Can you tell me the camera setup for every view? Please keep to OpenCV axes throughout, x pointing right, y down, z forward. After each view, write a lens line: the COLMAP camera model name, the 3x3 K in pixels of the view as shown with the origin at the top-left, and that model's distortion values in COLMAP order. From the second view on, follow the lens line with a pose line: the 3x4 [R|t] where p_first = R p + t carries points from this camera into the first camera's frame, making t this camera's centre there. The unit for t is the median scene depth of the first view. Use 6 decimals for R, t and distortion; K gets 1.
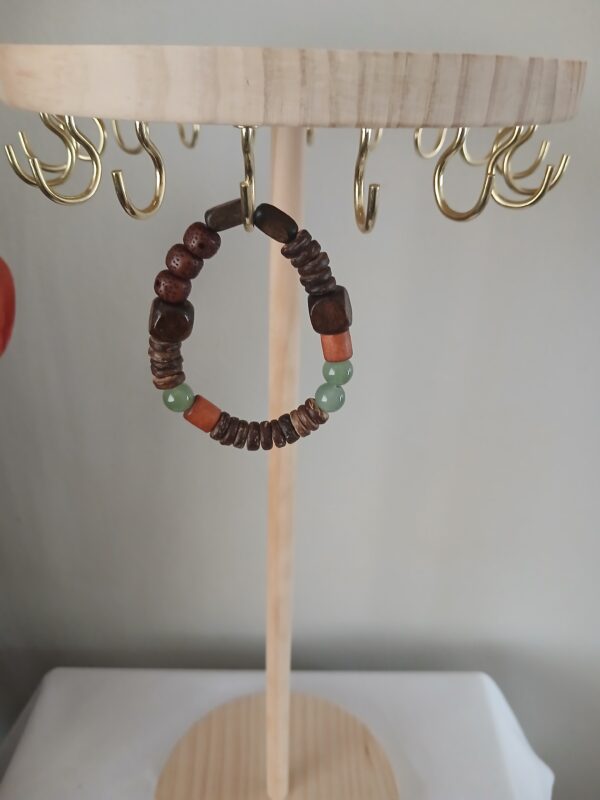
lens RADIAL K [[608.3, 0, 292.7], [0, 608.3, 408.6], [0, 0, 1]] dist [-0.046463, 0.004693]
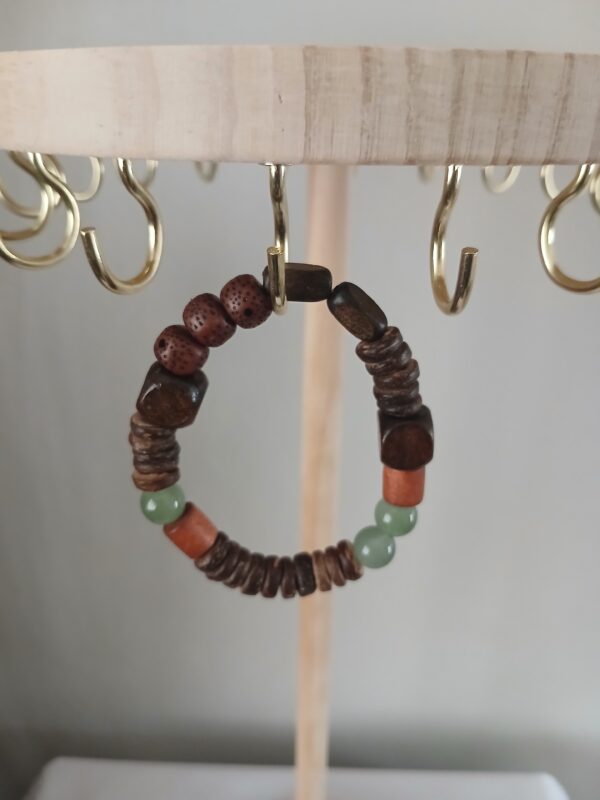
lens RADIAL K [[608.3, 0, 305.7], [0, 608.3, 393.2], [0, 0, 1]] dist [-0.046463, 0.004693]
pose [[0.999820, -0.003657, -0.018620, -0.032795], [0.002476, 0.998007, -0.063048, -0.168394], [0.018814, 0.062990, 0.997837, 0.338855]]
